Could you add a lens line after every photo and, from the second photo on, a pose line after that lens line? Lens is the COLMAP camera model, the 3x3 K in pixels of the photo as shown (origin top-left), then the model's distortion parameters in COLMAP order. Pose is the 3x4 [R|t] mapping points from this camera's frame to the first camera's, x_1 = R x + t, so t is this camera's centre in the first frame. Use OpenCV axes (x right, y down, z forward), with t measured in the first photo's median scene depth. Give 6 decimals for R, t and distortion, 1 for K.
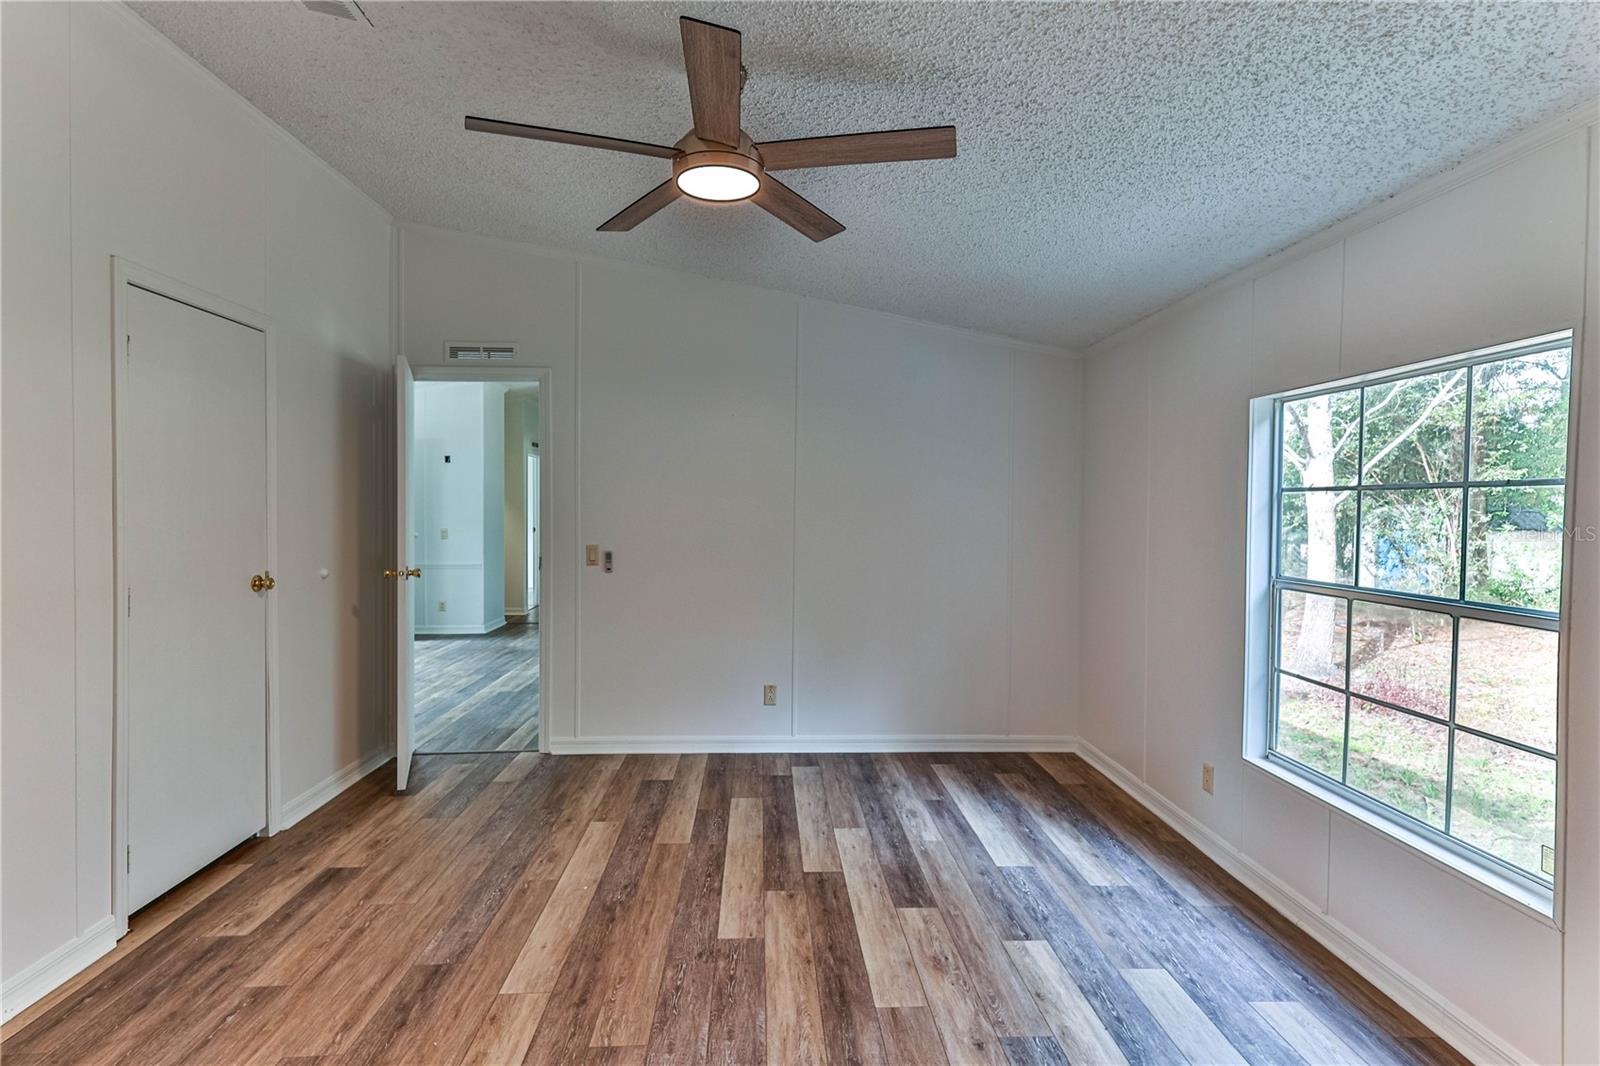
lens RADIAL K [[775.2, 0, 800.1], [0, 775.2, 520.7], [0, 0, 1]] dist [0.012783, -0.000011]
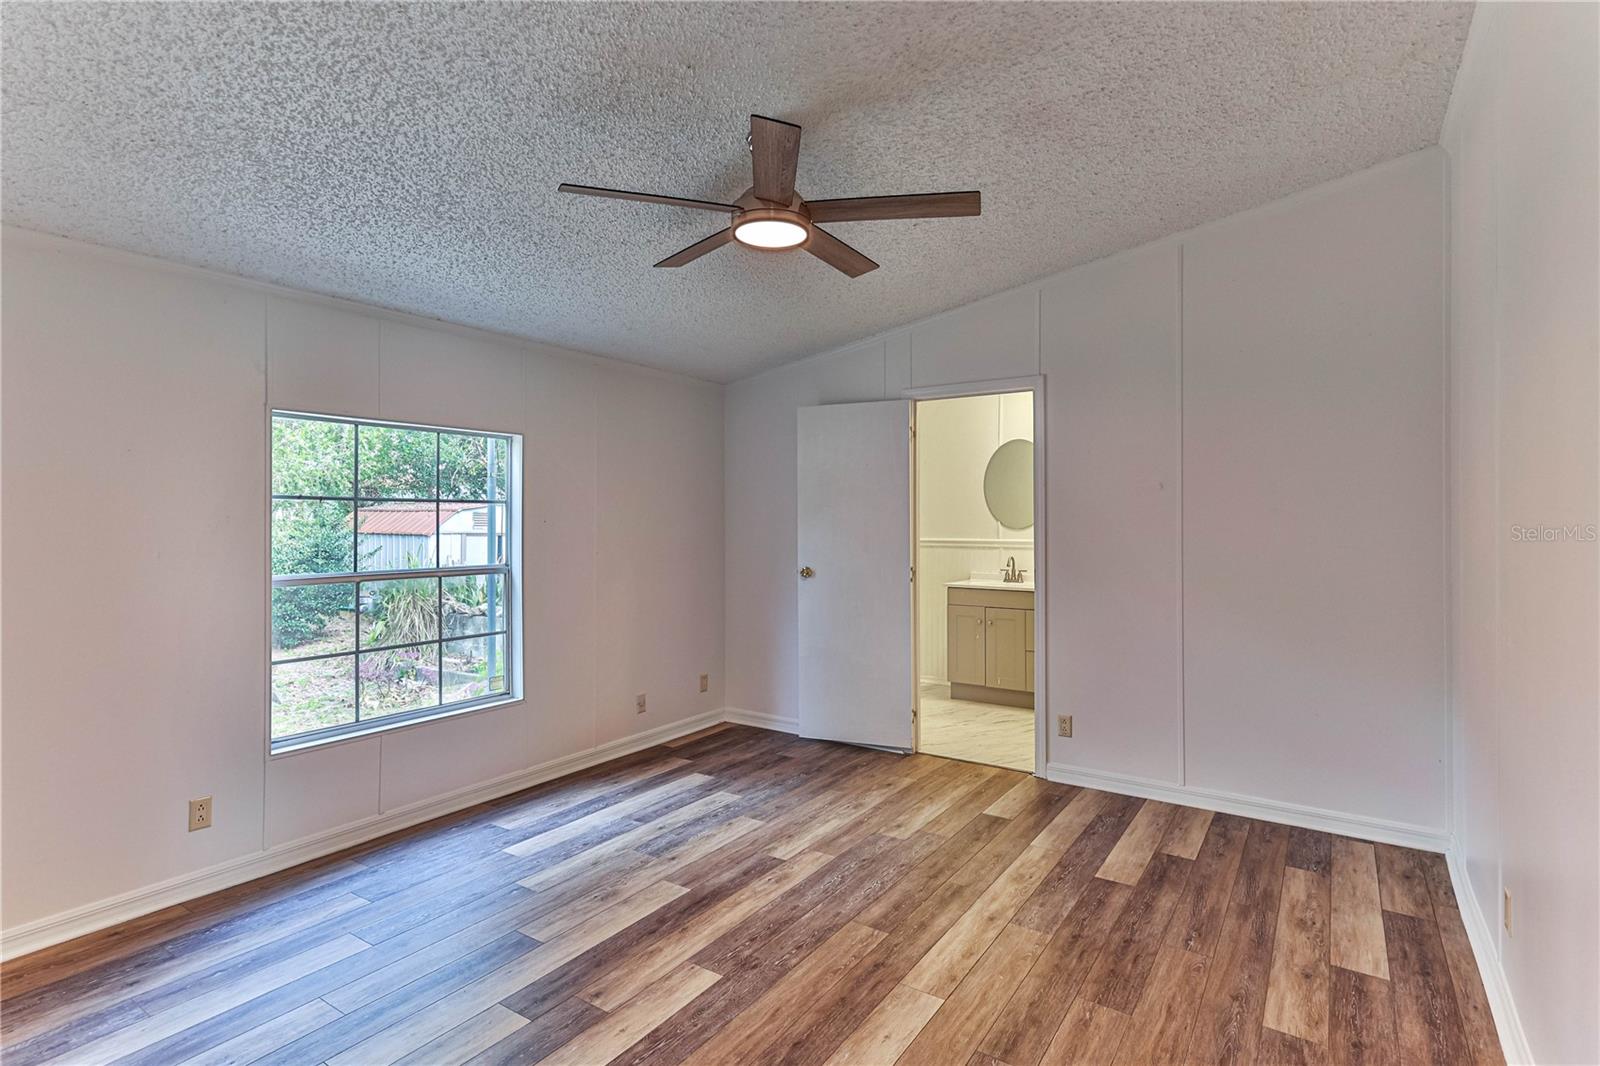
lens RADIAL K [[812.8, 0, 791.2], [0, 812.8, 533.4], [0, 0, 1]] dist [-0.000575, 0.000460]
pose [[-0.790472, -0.018299, 0.612225, -0.827605], [0.005499, 0.999301, 0.036969, -0.034013], [-0.612473, 0.032590, -0.789819, 1.857047]]
